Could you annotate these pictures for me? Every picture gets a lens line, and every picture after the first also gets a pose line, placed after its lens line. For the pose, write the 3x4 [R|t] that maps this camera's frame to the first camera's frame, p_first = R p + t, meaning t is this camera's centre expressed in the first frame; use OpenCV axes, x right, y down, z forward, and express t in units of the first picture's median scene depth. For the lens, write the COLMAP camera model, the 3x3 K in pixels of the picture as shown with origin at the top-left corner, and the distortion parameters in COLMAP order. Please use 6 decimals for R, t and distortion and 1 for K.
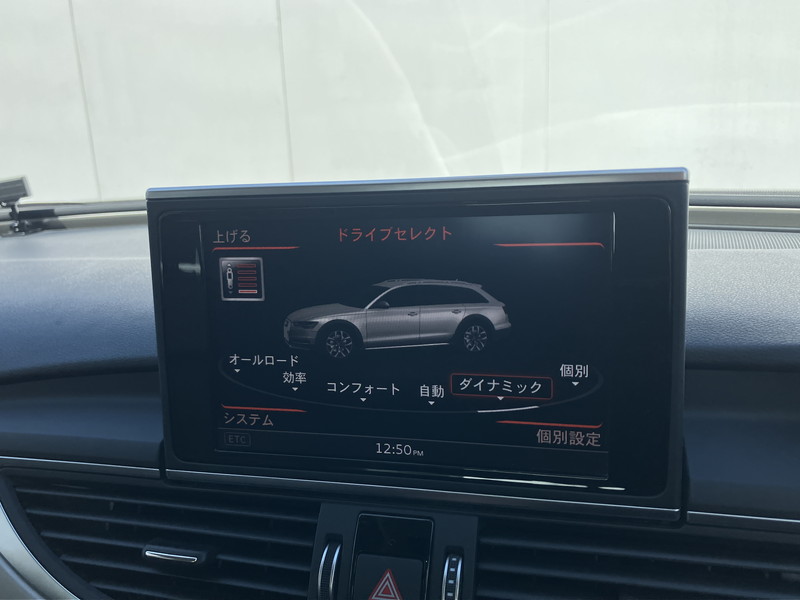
lens RADIAL K [[722.7, 0, 403.4], [0, 722.7, 300.7], [0, 0, 1]] dist [-0.005457, 0.020505]
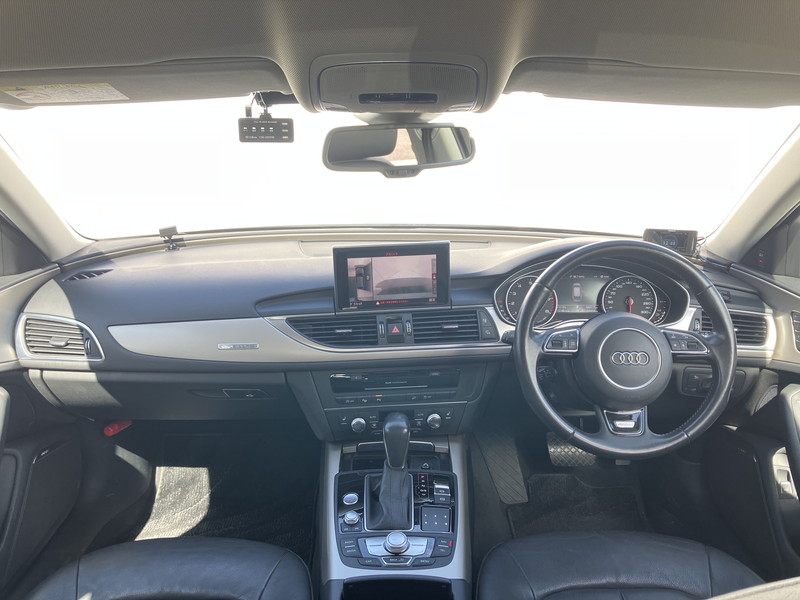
lens RADIAL K [[638.8, 0, 400.5], [0, 638.8, 302.7], [0, 0, 1]] dist [0.158865, -0.460766]
pose [[0.917631, -0.068494, 0.391488, -1.505170], [0.048133, 0.996940, 0.061600, -0.035254], [-0.394509, -0.037682, 0.918119, -2.649728]]
